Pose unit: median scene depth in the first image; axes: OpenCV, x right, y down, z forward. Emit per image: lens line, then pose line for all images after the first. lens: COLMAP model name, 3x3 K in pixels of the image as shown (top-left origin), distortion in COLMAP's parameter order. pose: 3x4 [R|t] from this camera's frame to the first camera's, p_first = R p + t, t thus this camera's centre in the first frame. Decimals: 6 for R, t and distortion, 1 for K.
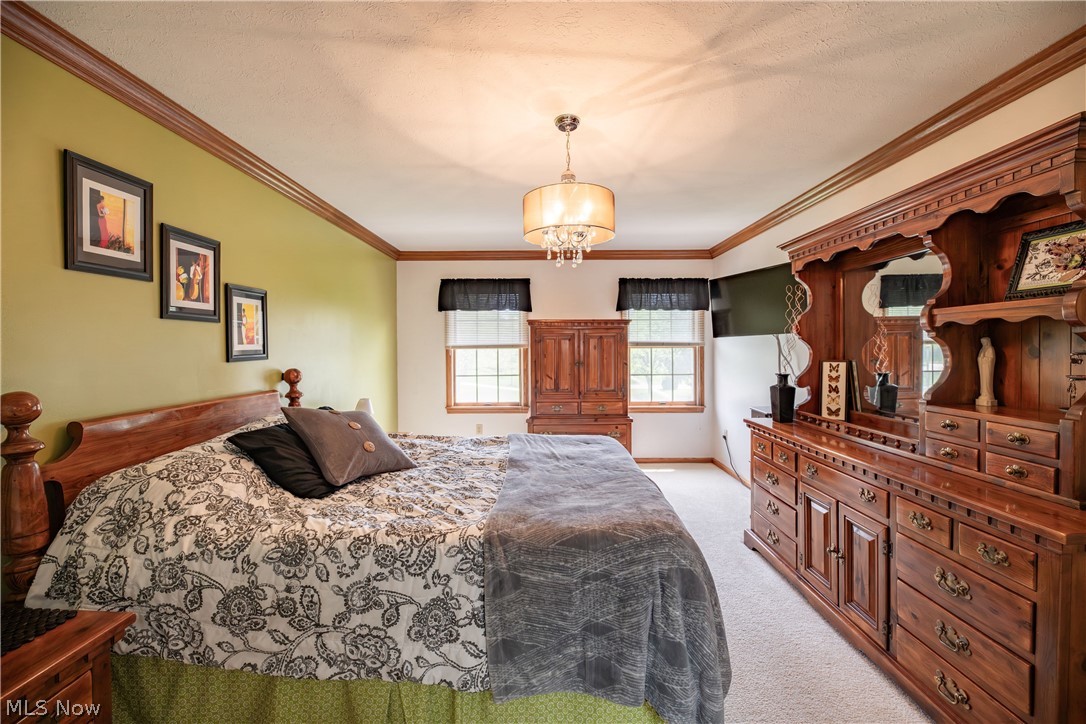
lens RADIAL K [[462.2, 0, 558.9], [0, 462.2, 337.5], [0, 0, 1]] dist [-0.000847, -0.003664]
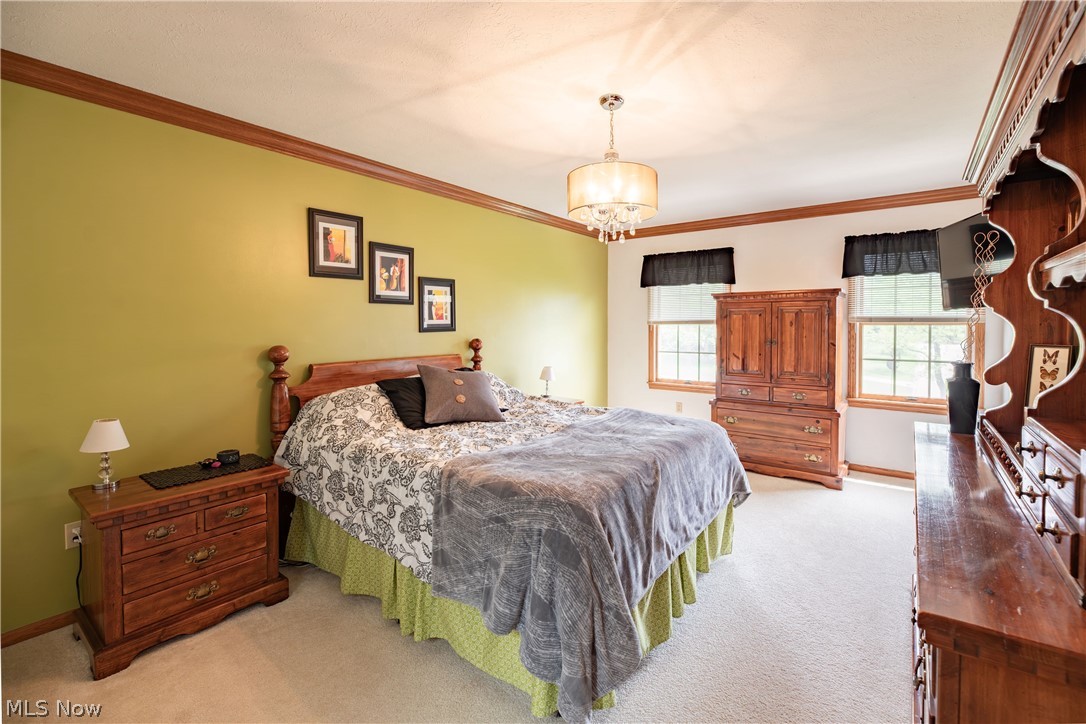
lens RADIAL K [[479.1, 0, 541.9], [0, 479.1, 314.8], [0, 0, 1]] dist [-0.001163, -0.000138]
pose [[0.795160, -0.006216, -0.606367, 0.558971], [0.008592, 0.999963, 0.001017, 0.001757], [0.606338, -0.006019, 0.795184, 0.069483]]
